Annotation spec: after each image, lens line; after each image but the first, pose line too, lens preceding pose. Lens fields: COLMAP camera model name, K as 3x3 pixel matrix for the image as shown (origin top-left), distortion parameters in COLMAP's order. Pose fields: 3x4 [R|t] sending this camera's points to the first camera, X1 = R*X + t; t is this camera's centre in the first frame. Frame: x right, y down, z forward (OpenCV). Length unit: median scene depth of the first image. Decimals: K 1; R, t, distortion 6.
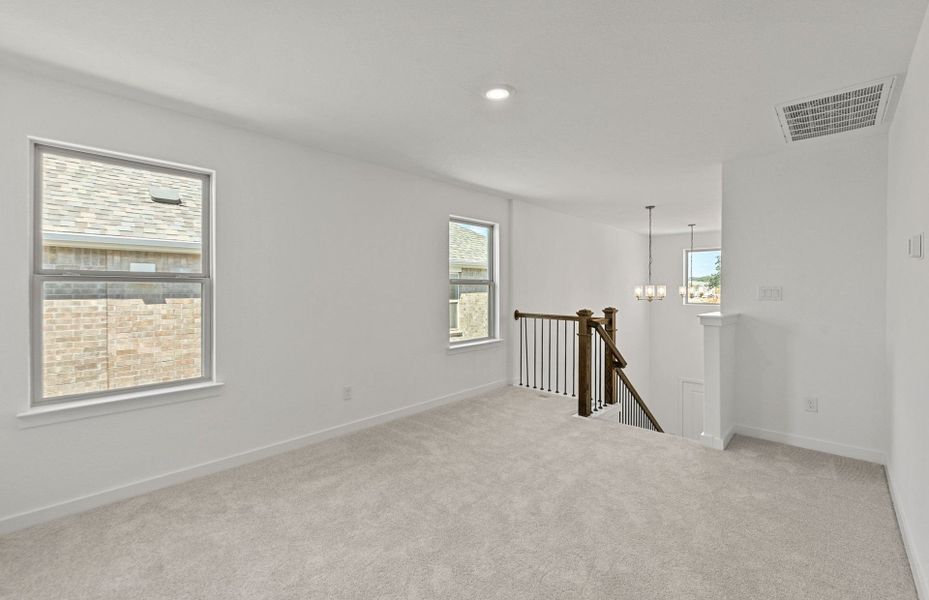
lens RADIAL K [[390.5, 0, 466.6], [0, 390.5, 292.7], [0, 0, 1]] dist [-0.008991, -0.000058]
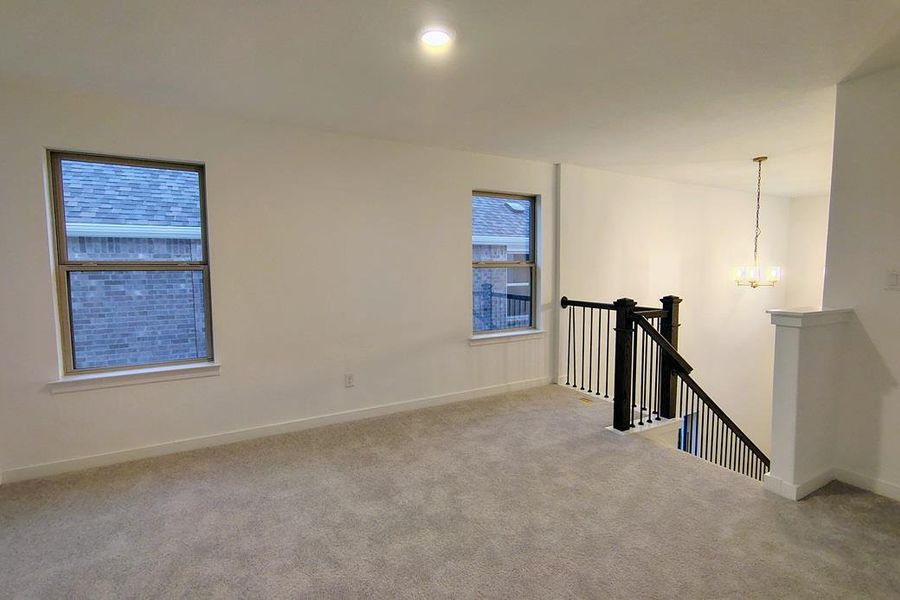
lens RADIAL K [[417.3, 0, 450.0], [0, 417.3, 300.0], [0, 0, 1]] dist [-0.001075, -0.000644]
pose [[0.951247, 0.014680, -0.308082, 0.182487], [0.004720, 0.998057, 0.062130, -0.006385], [0.308395, -0.060555, 0.949329, 0.067362]]
